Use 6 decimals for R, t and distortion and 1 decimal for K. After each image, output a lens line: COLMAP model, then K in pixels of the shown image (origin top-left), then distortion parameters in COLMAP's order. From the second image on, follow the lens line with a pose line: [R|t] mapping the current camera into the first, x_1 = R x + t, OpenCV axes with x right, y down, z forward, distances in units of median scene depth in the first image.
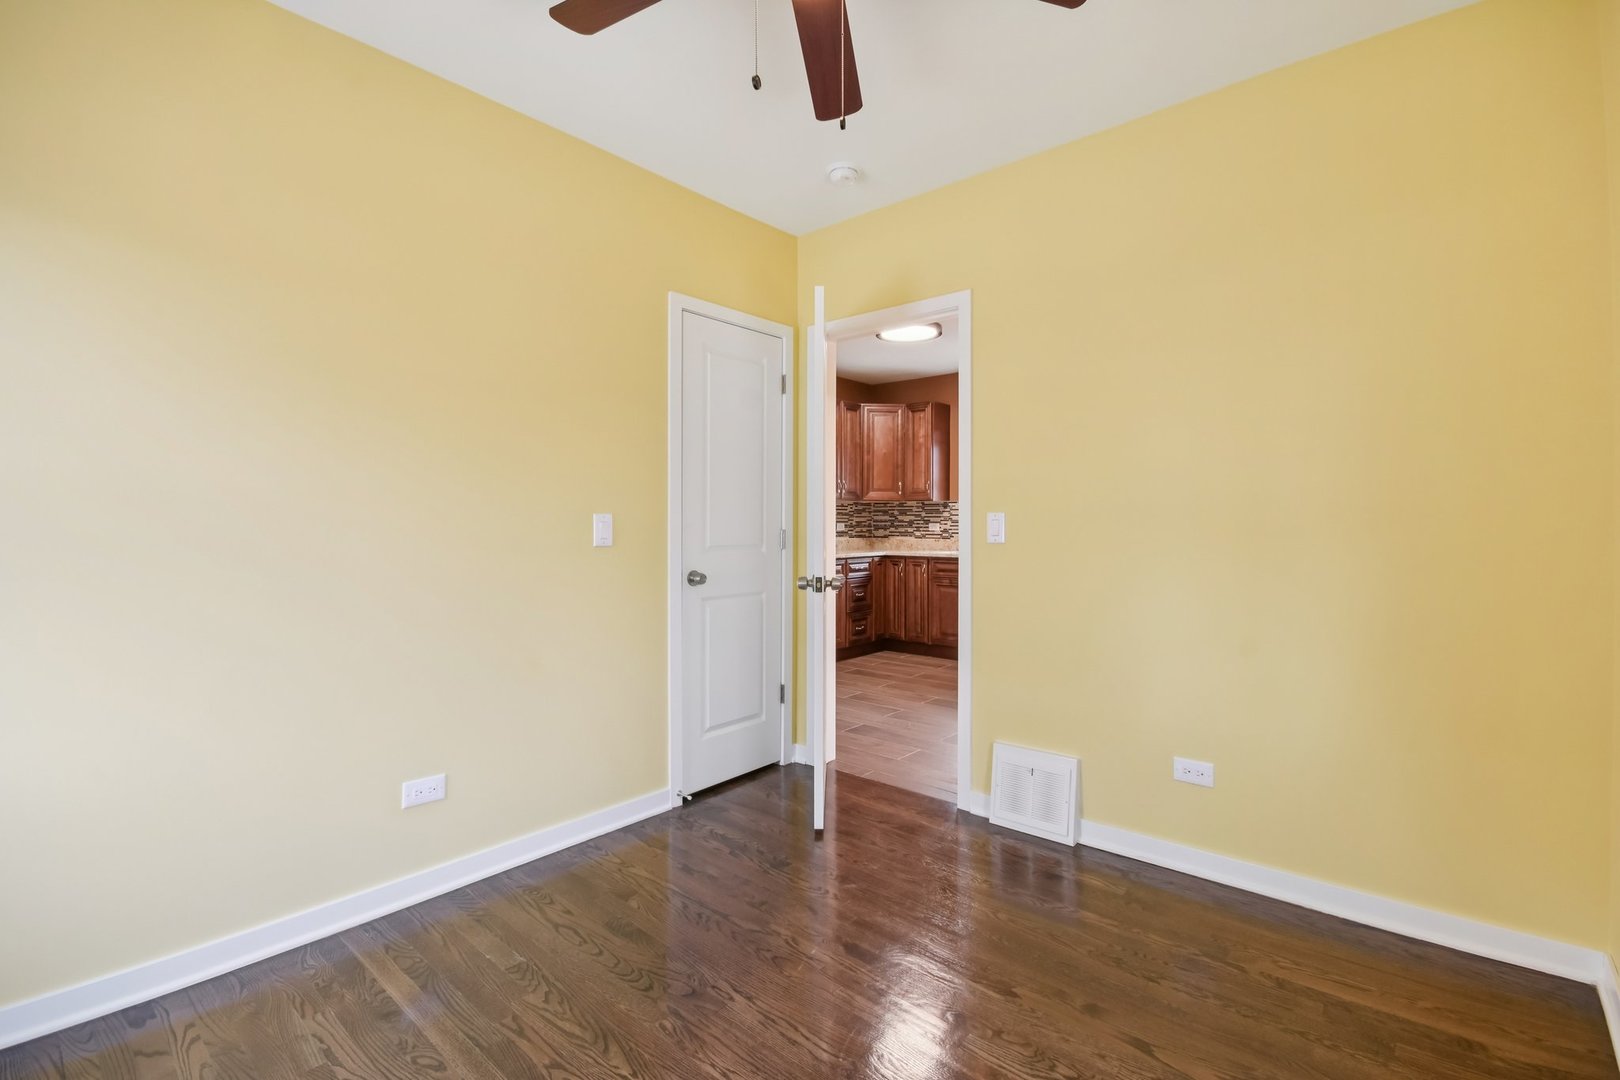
lens RADIAL K [[712.0, 0, 806.3], [0, 712.0, 523.4], [0, 0, 1]] dist [-0.009348, -0.000339]
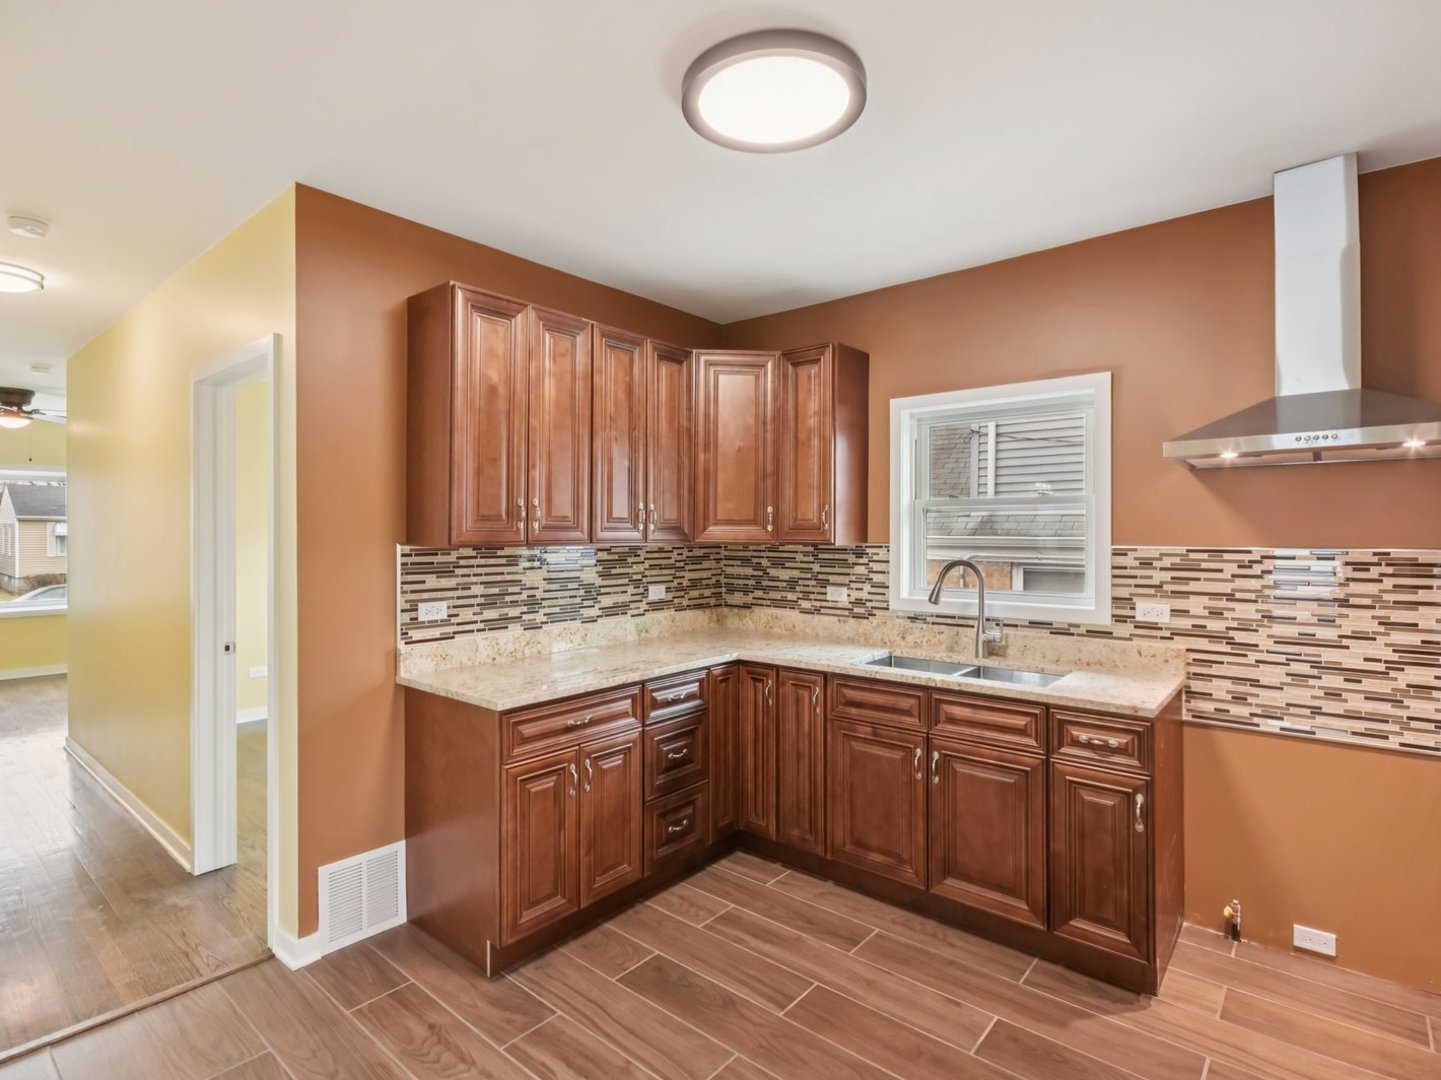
lens RADIAL K [[733.9, 0, 722.2], [0, 733.9, 545.2], [0, 0, 1]] dist [0.004099, 0.000395]
pose [[0.999583, -0.001780, 0.028819, 0.083557], [0.001299, 0.999860, 0.016710, -0.039529], [-0.028845, -0.016666, 0.999445, 0.485759]]
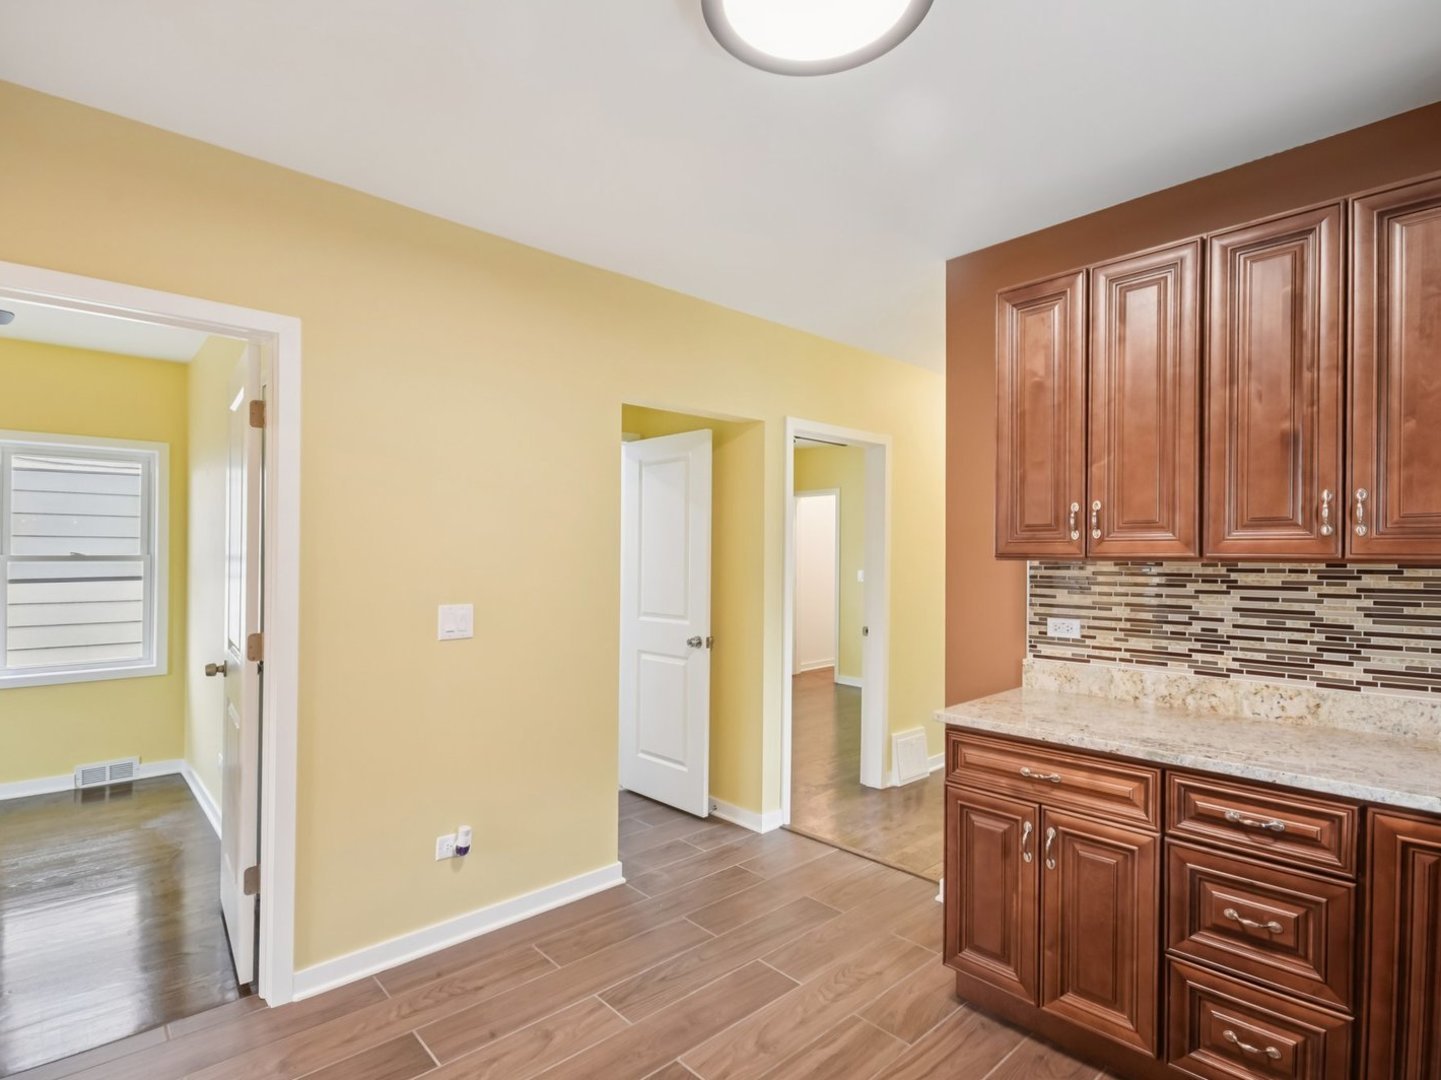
lens RADIAL K [[733.9, 0, 717.7], [0, 733.9, 549.1], [0, 0, 1]] dist [0.004099, 0.000395]
pose [[-0.090147, -0.002881, -0.995924, 0.342723], [0.003776, 0.999988, -0.003234, -0.037195], [0.995921, -0.004052, -0.090135, 0.760165]]
